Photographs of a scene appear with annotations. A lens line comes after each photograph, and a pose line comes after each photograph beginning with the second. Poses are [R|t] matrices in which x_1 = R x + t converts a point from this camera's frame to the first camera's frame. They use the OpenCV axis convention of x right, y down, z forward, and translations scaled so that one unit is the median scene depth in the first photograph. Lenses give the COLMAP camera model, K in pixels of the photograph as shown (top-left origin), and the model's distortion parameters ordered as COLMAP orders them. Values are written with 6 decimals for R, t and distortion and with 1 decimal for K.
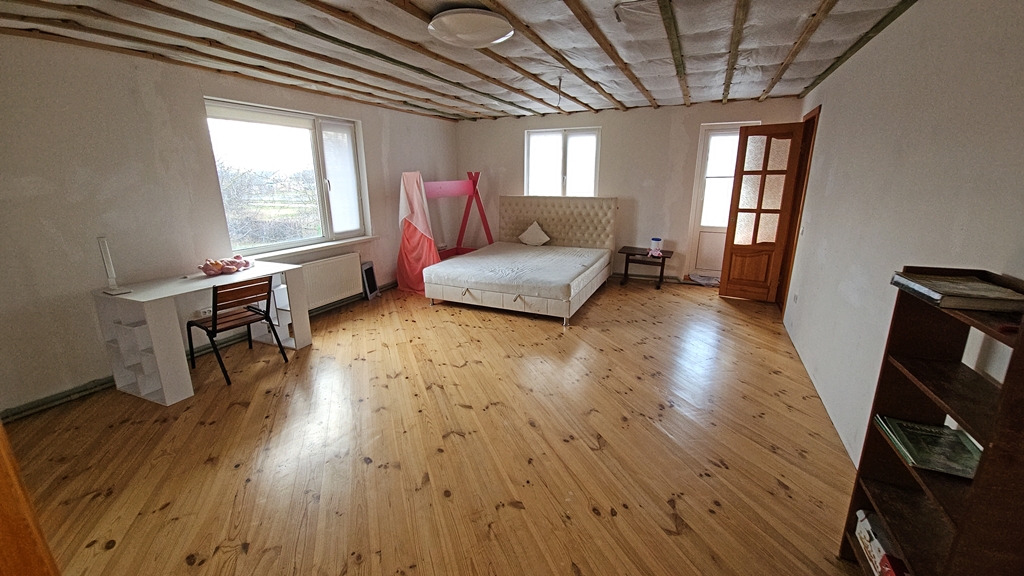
lens RADIAL K [[413.2, 0, 510.1], [0, 413.2, 290.8], [0, 0, 1]] dist [0.000201, -0.000490]
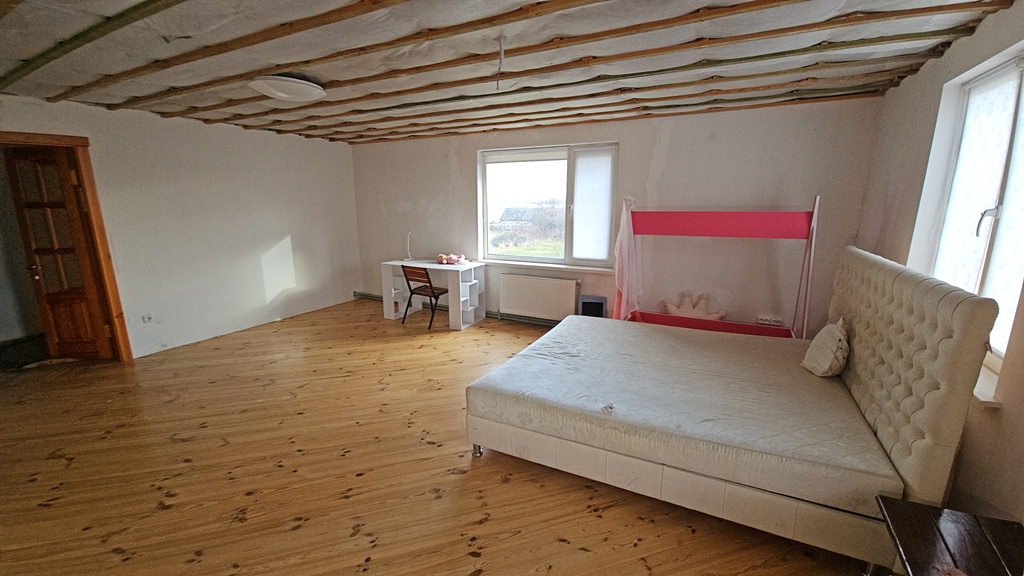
lens RADIAL K [[413.2, 0, 510.1], [0, 413.2, 290.8], [0, 0, 1]] dist [0.000201, -0.000490]
pose [[-0.044221, 0.222608, -0.973905, 0.719646], [-0.264500, 0.937461, 0.226288, -0.310892], [0.963371, 0.267604, 0.017425, 1.053077]]
